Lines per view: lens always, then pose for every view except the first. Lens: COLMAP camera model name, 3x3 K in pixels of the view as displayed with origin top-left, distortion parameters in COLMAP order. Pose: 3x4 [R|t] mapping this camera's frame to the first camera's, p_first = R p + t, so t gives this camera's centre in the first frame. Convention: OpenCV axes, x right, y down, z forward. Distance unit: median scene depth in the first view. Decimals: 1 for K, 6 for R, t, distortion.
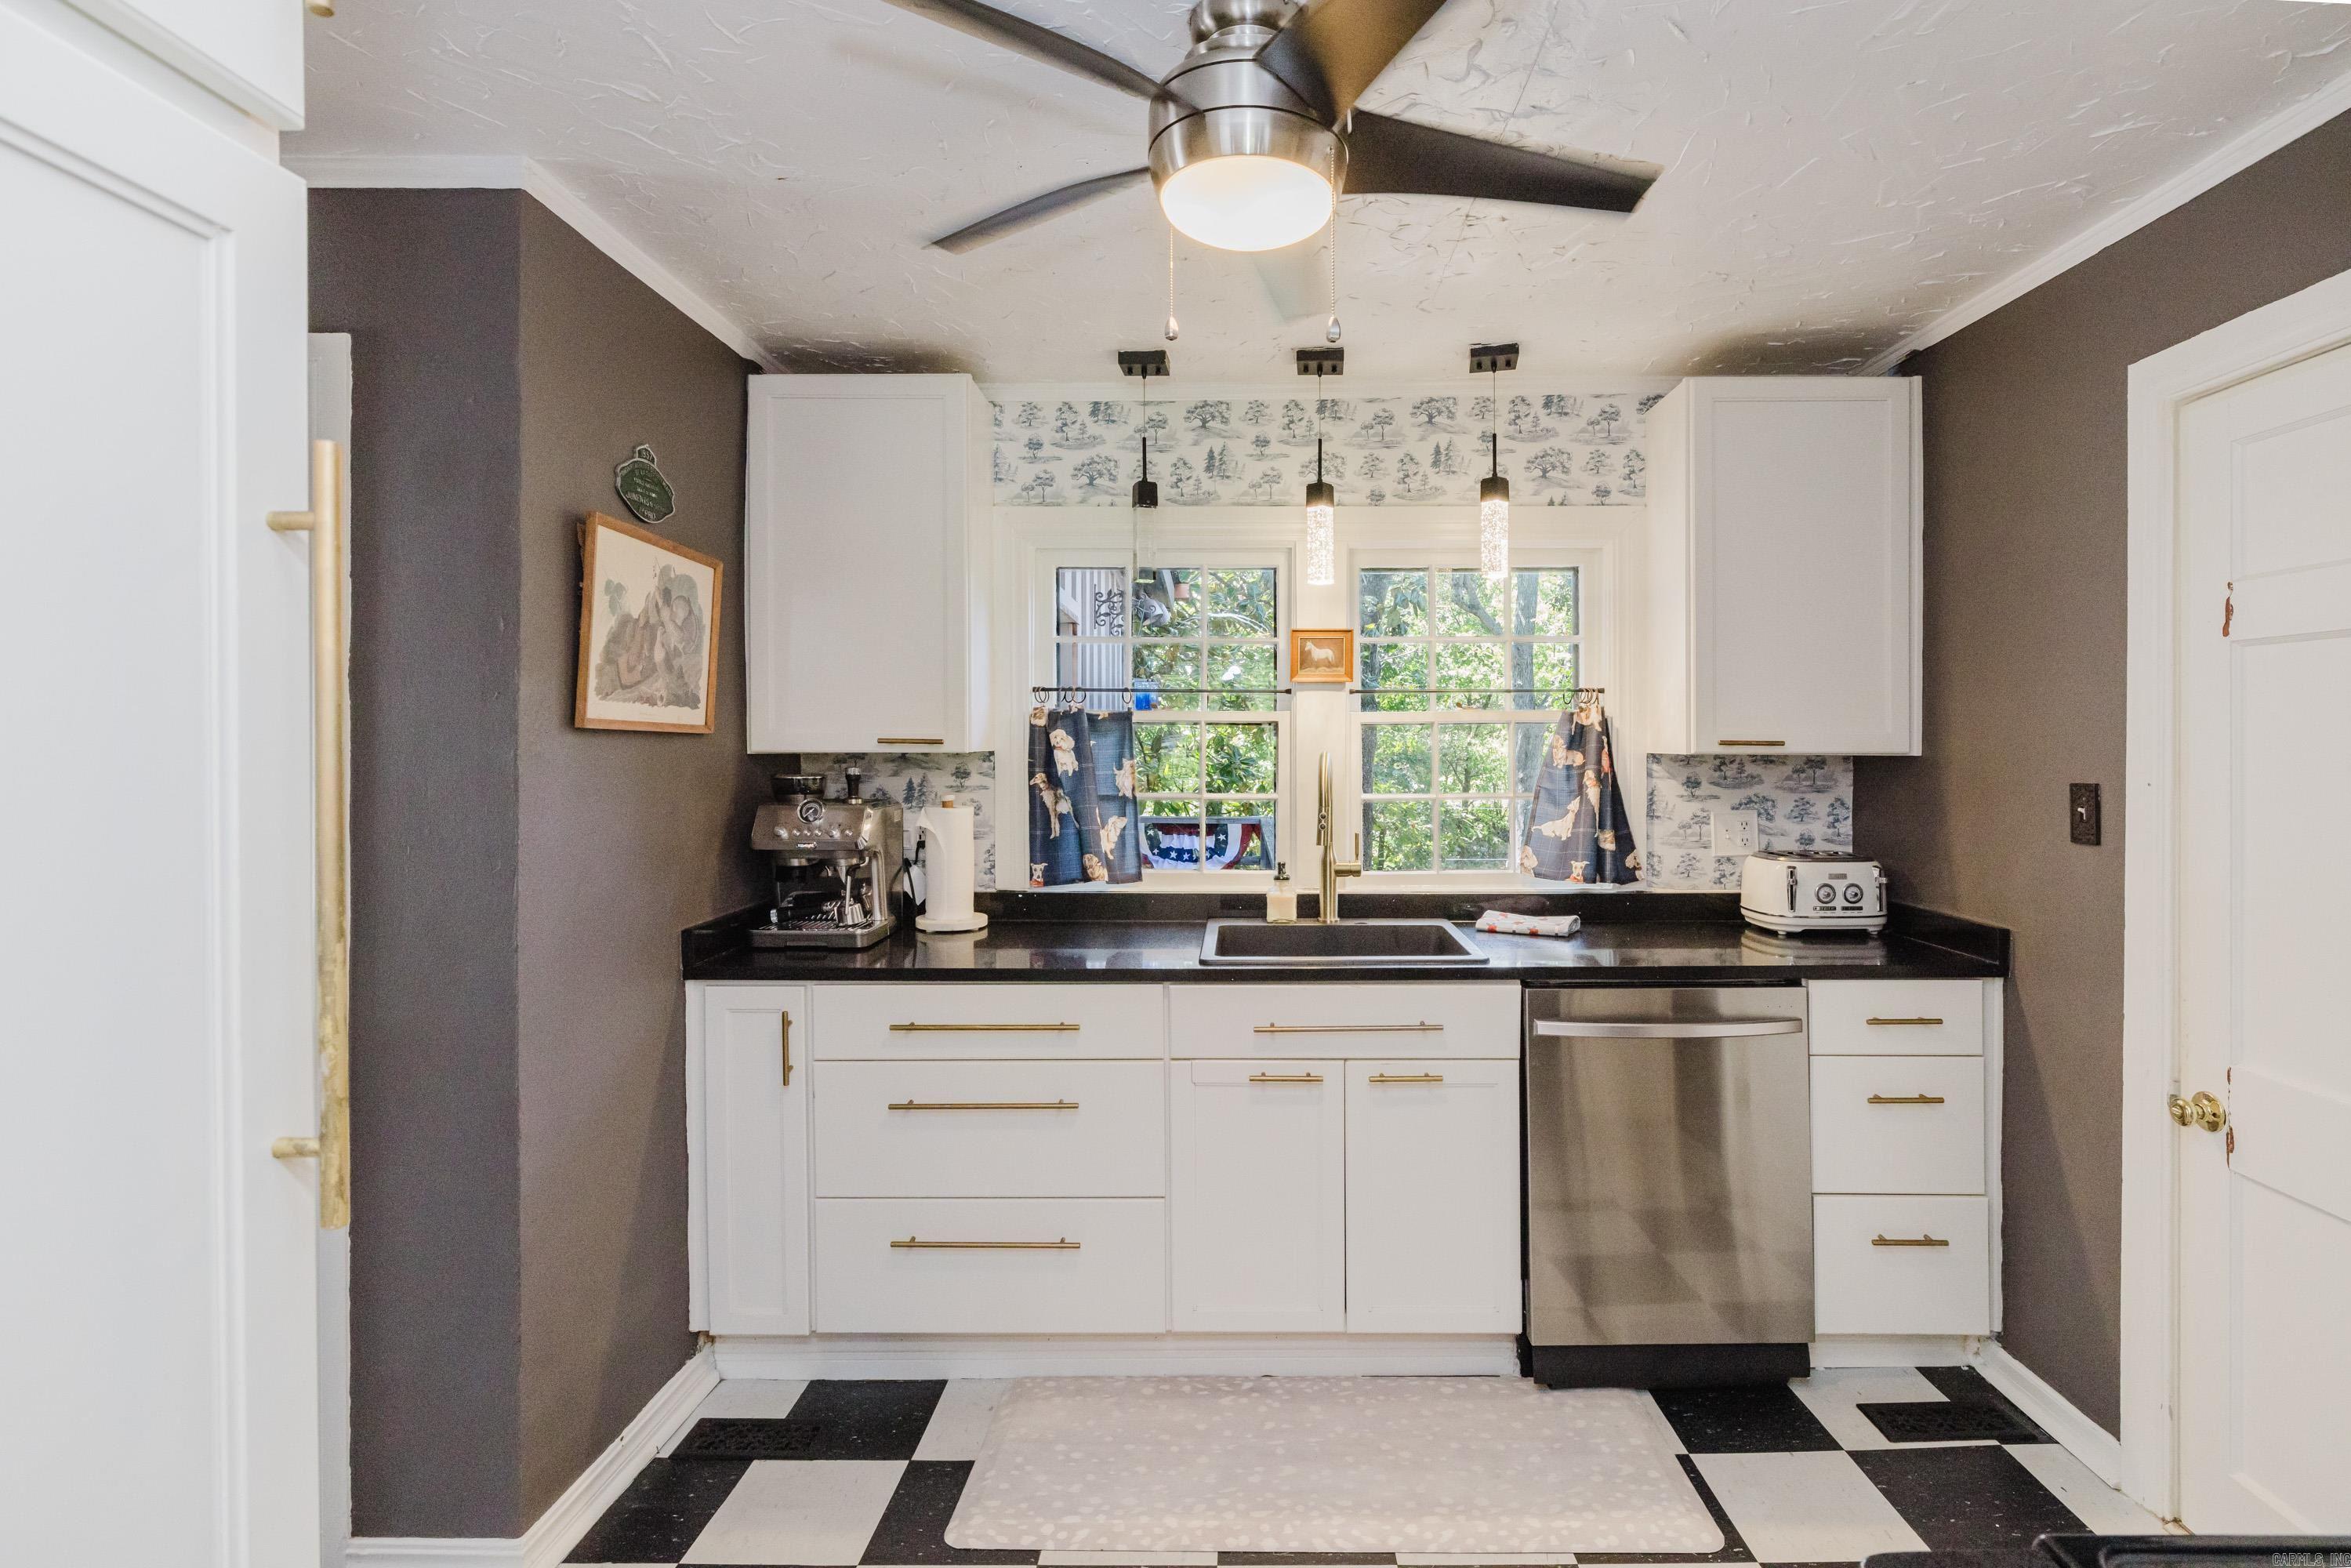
lens RADIAL K [[1172.0, 0, 1236.1], [0, 1172.0, 736.4], [0, 0, 1]] dist [-0.007375, 0.003404]
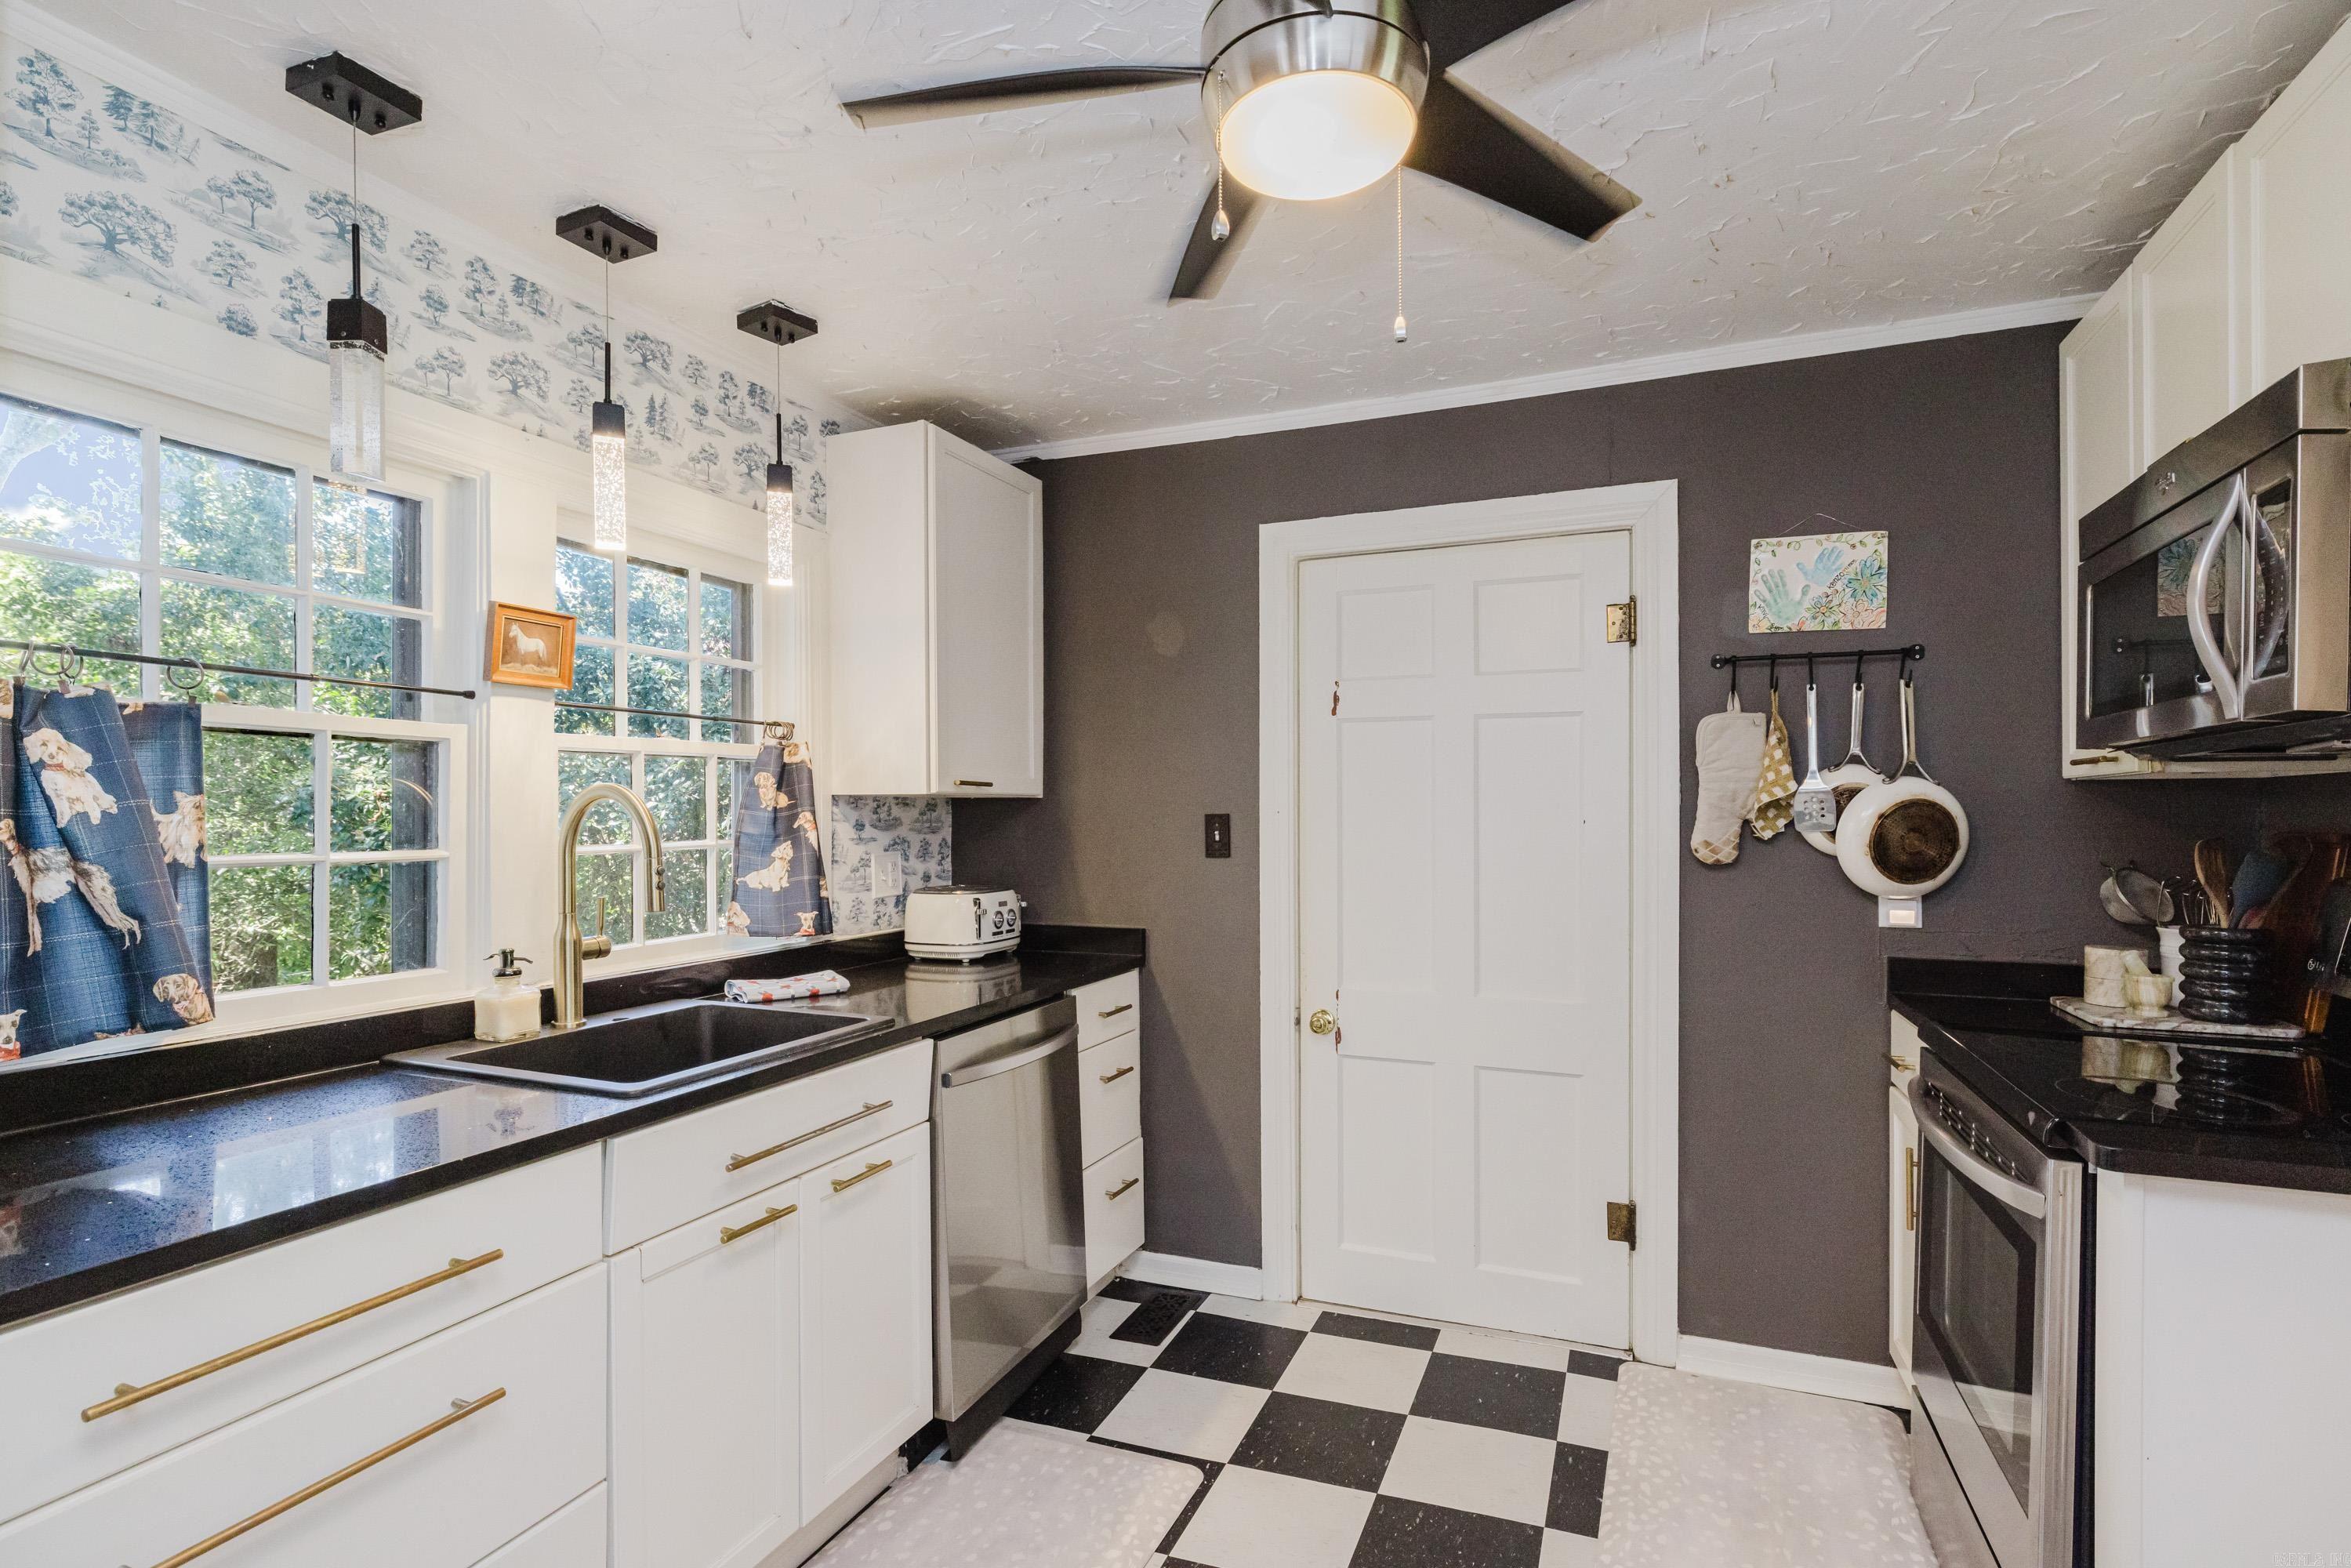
lens RADIAL K [[1172.0, 0, 1176.6], [0, 1172.0, 814.7], [0, 0, 1]] dist [-0.007375, 0.003404]
pose [[0.361946, -0.001762, 0.932198, -0.439377], [-0.001916, 0.999995, 0.002634, 0.027734], [-0.932197, -0.002739, 0.361940, 0.398861]]
